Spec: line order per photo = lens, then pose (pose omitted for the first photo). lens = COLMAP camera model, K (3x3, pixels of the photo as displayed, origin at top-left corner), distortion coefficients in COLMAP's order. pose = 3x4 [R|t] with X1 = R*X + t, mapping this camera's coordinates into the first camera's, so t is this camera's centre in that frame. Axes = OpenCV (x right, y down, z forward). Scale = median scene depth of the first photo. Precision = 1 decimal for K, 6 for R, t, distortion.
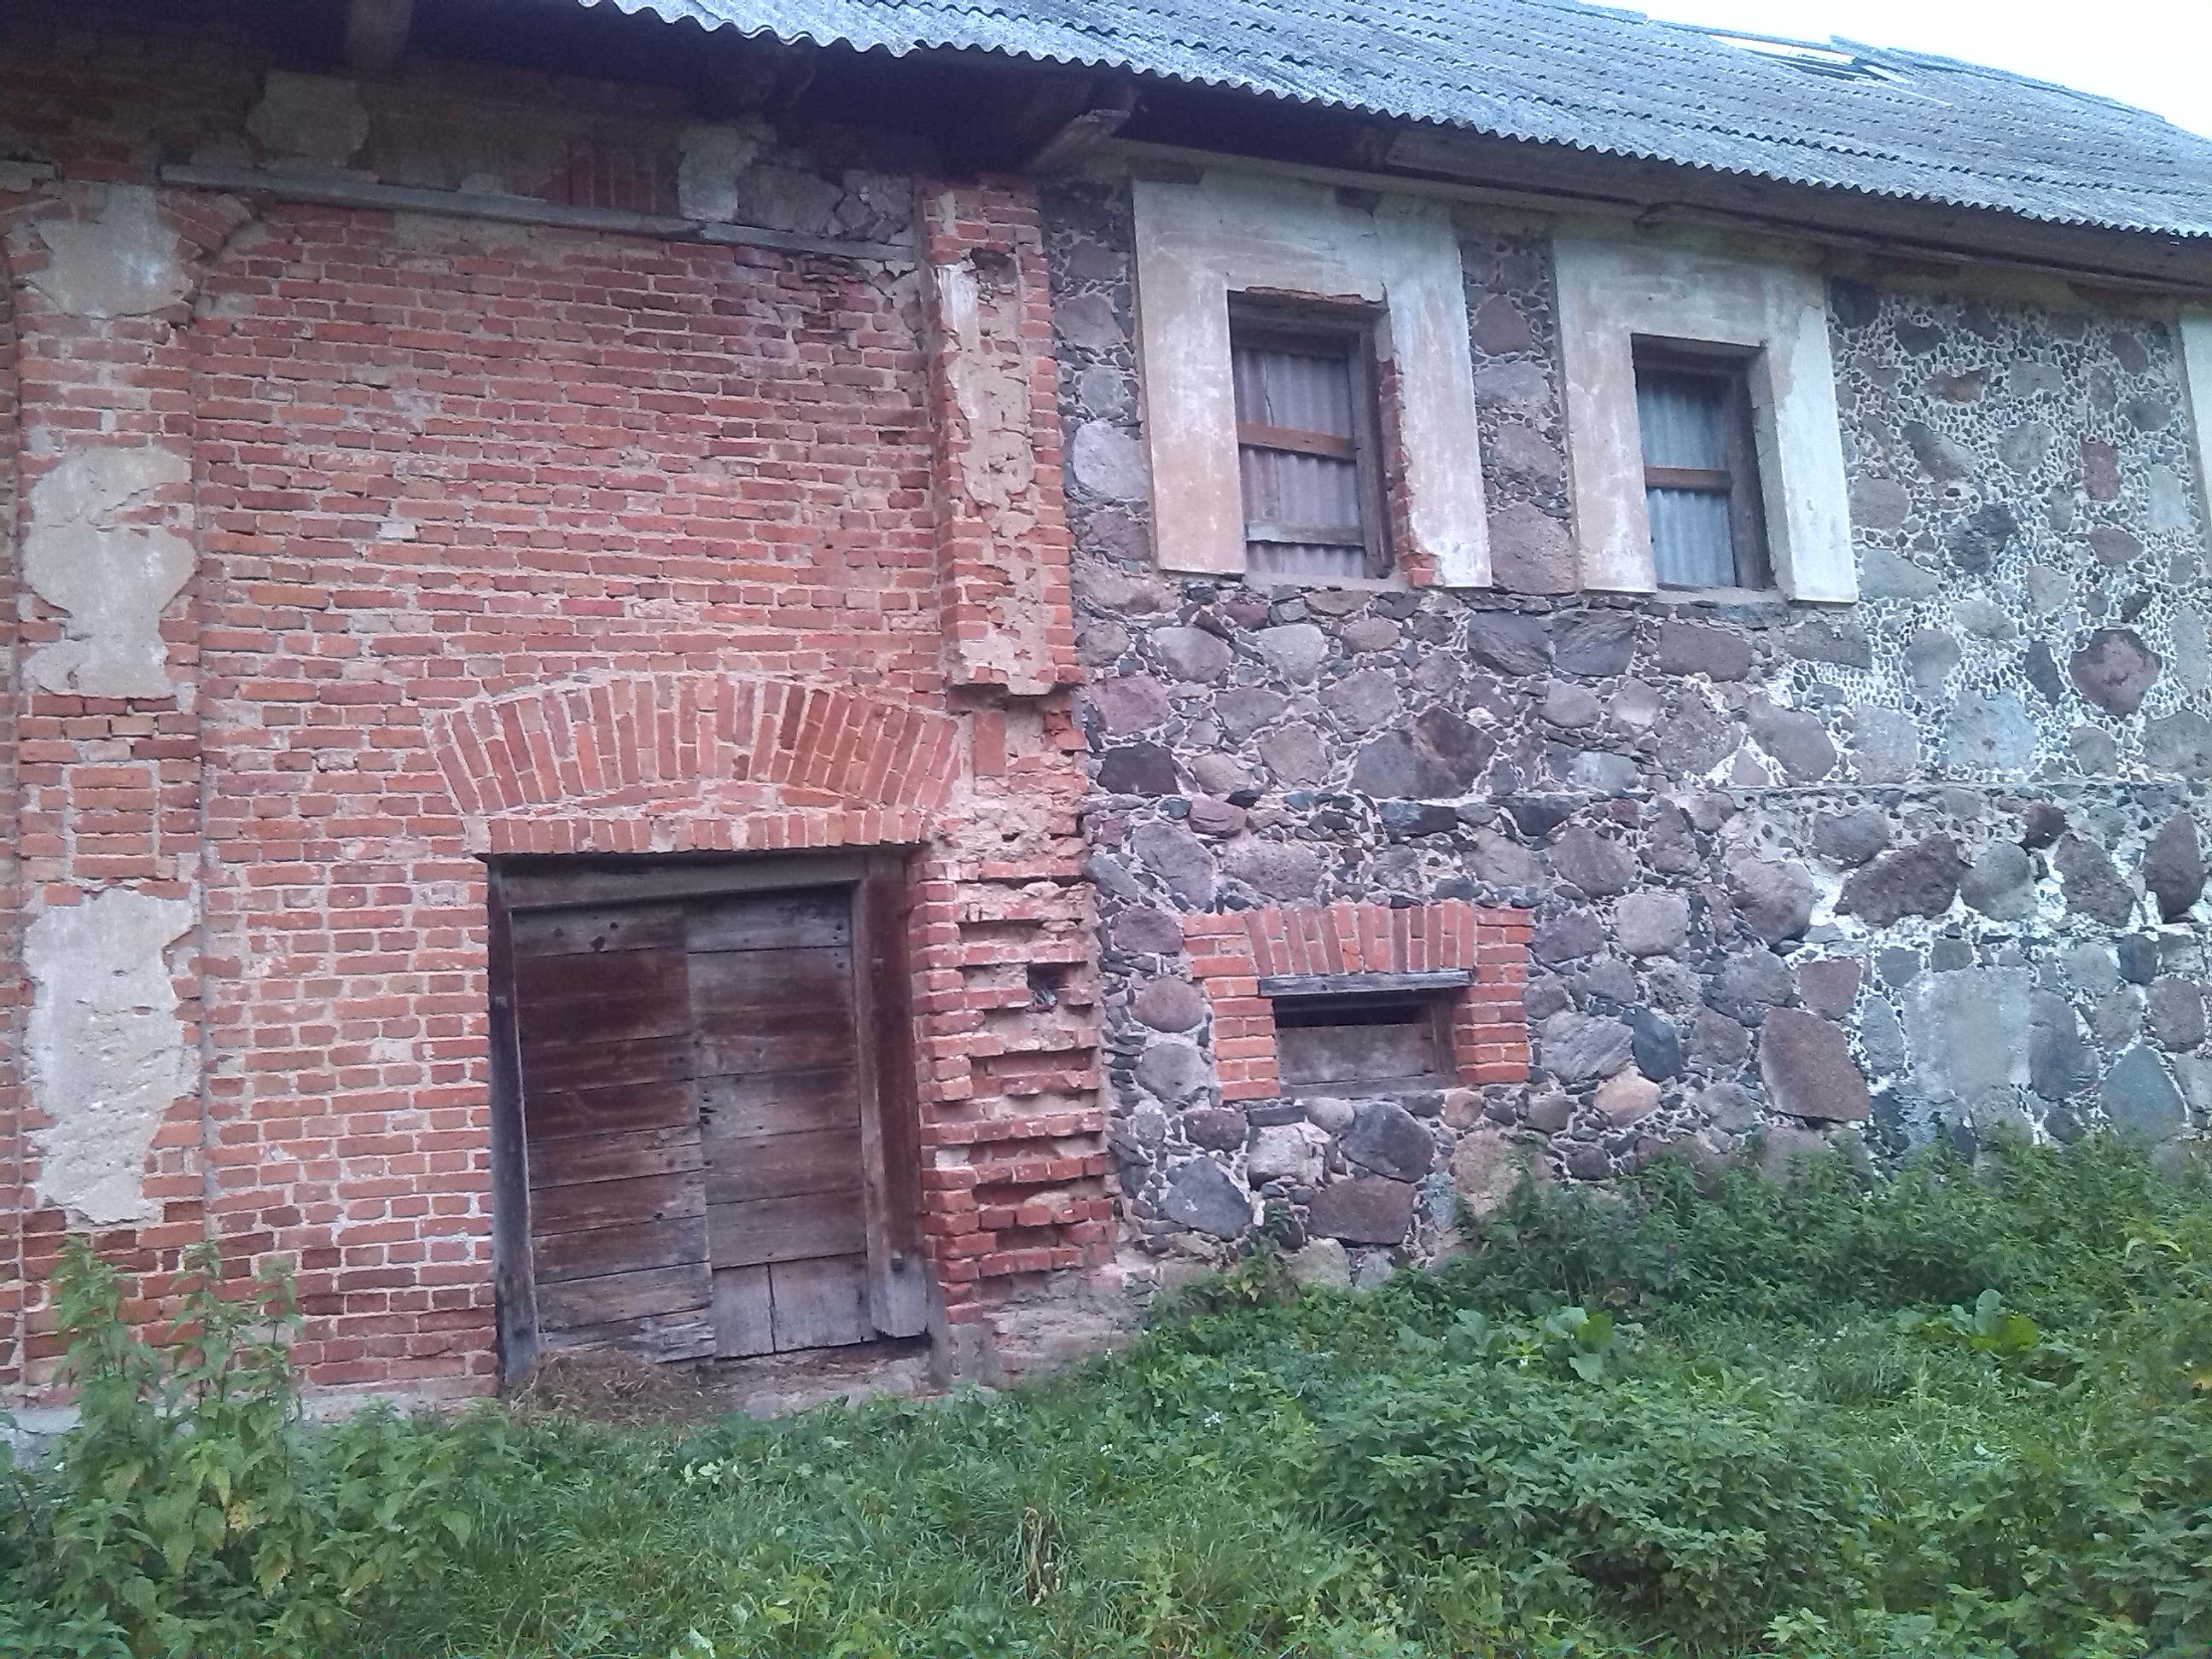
lens RADIAL K [[2296.1, 0, 1098.5], [0, 2296.1, 816.6], [0, 0, 1]] dist [0.087079, -0.307862]
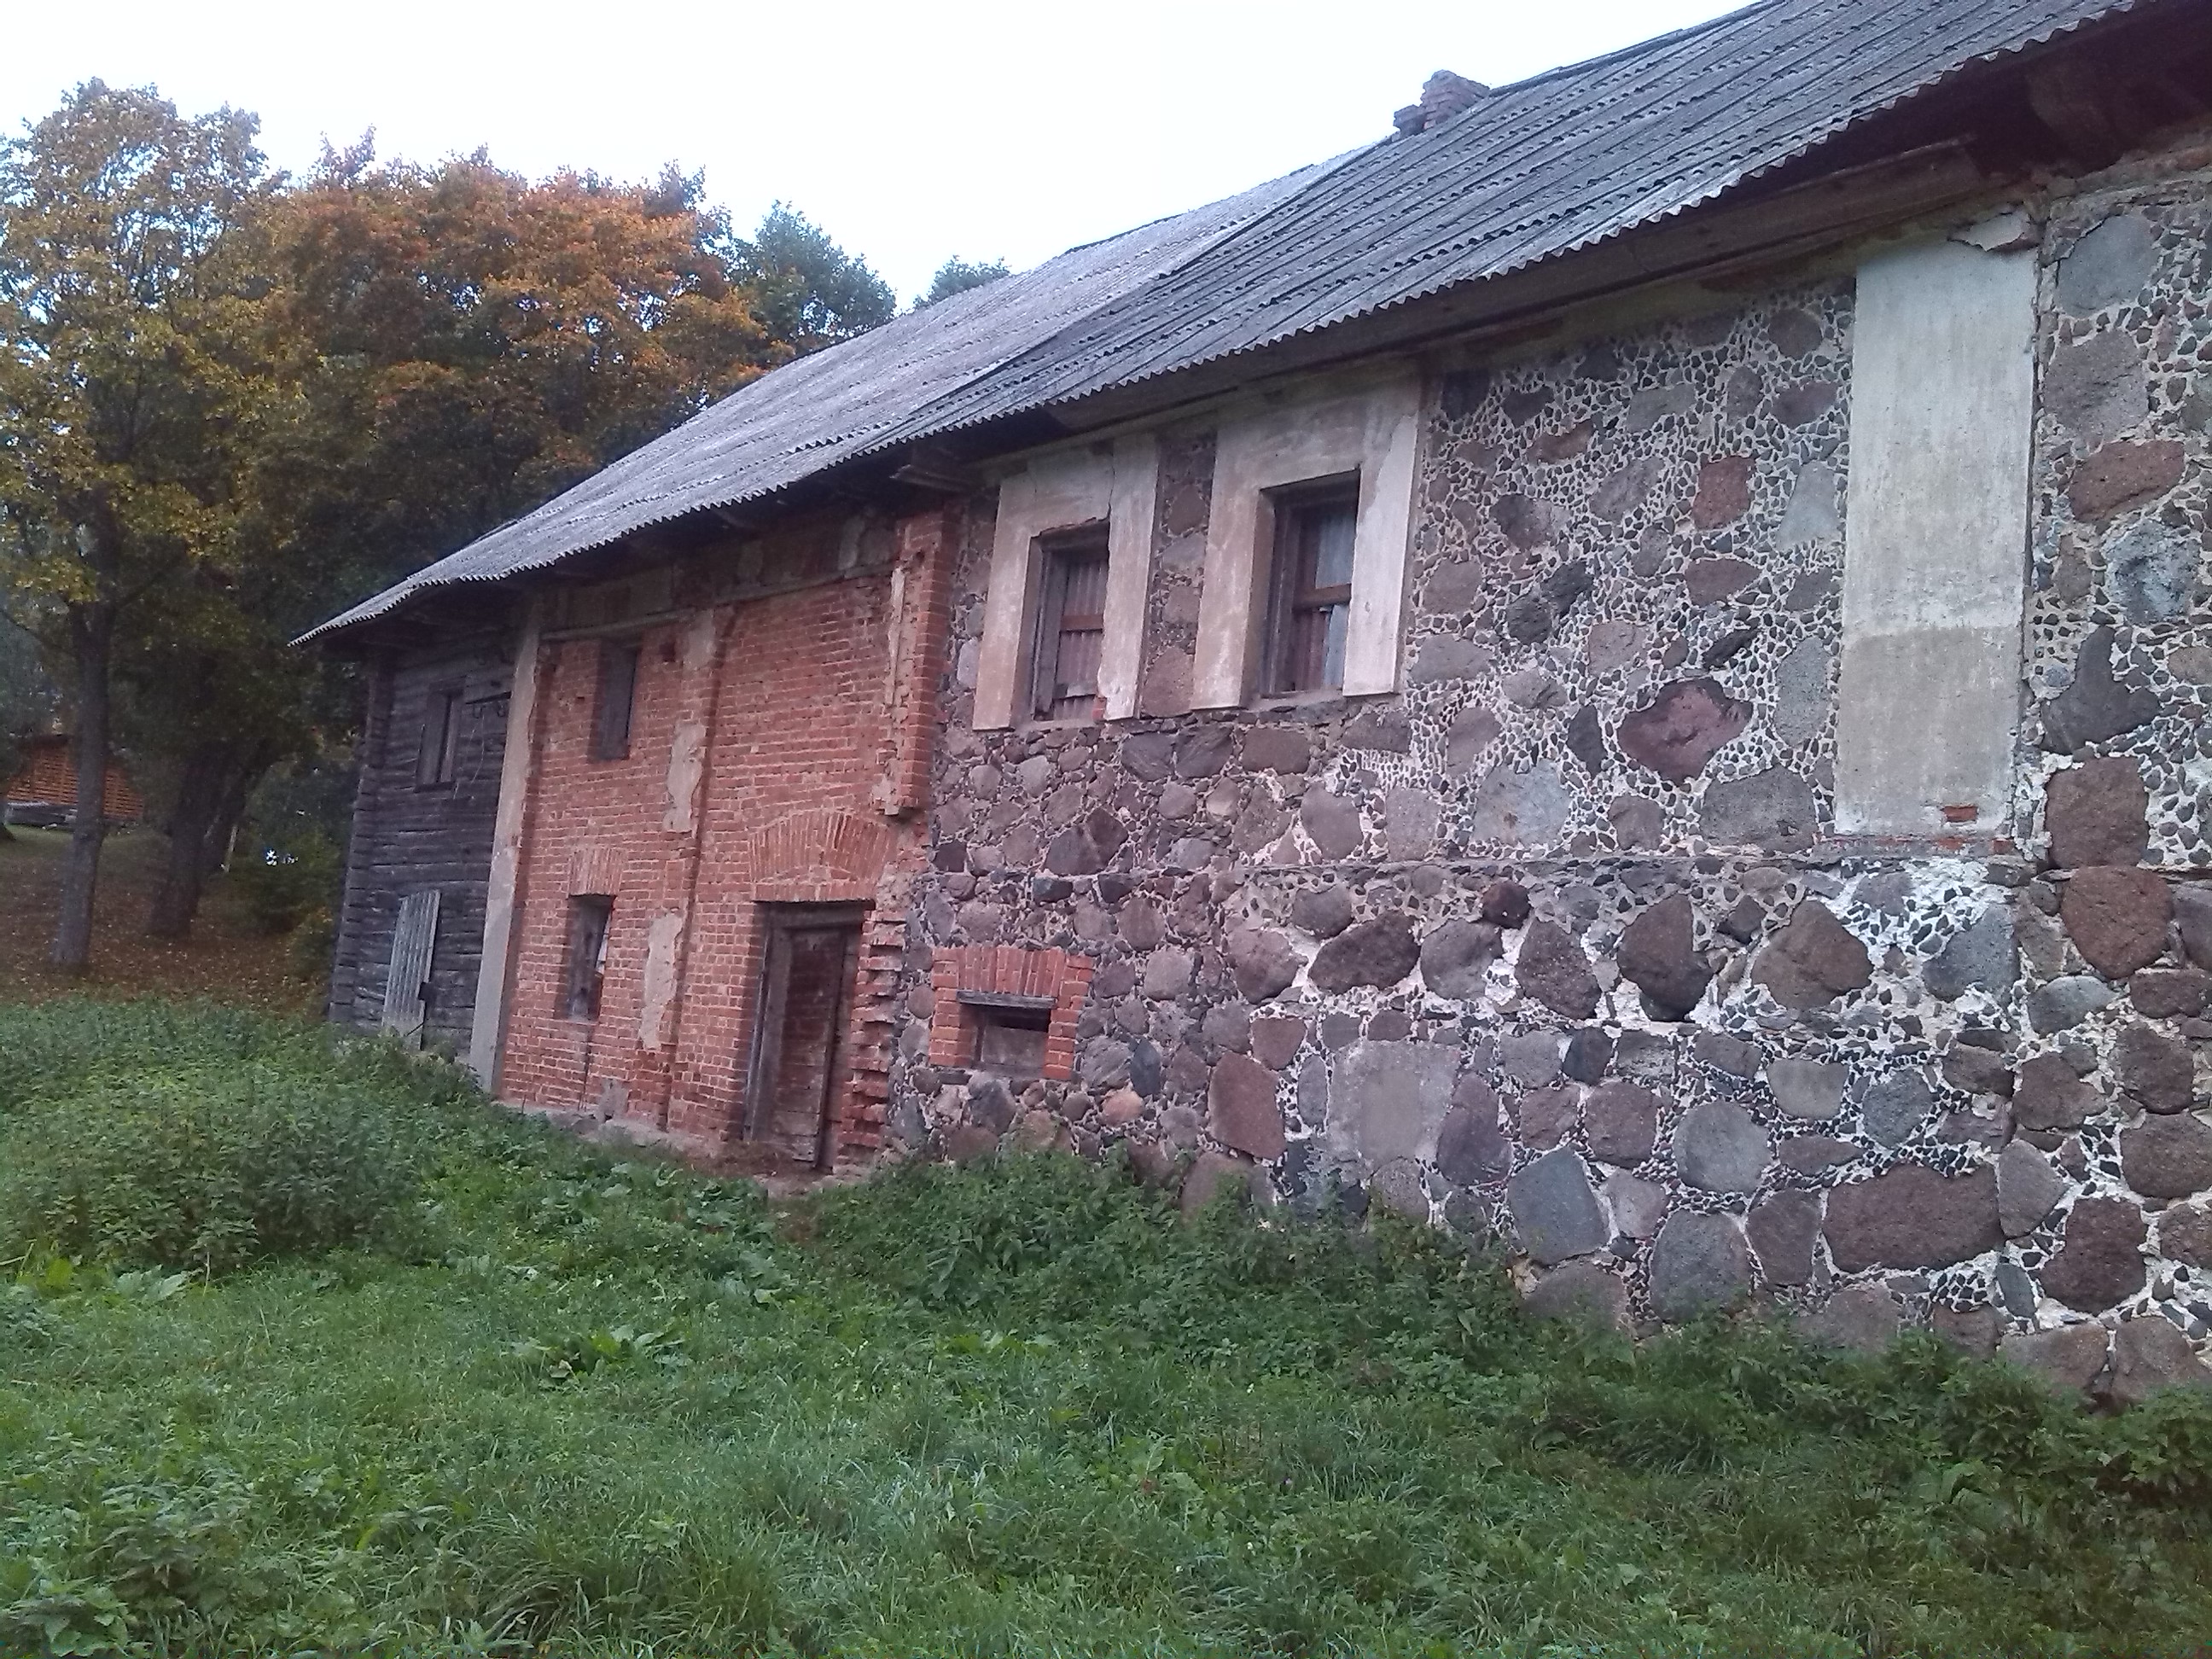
lens RADIAL K [[2296.1, 0, 1098.5], [0, 2296.1, 816.6], [0, 0, 1]] dist [0.087079, -0.307862]
pose [[0.181410, -0.012564, -0.983327, 1.367643], [0.012409, 0.999868, -0.010486, -0.025648], [0.983329, -0.010300, 0.181542, 0.680832]]
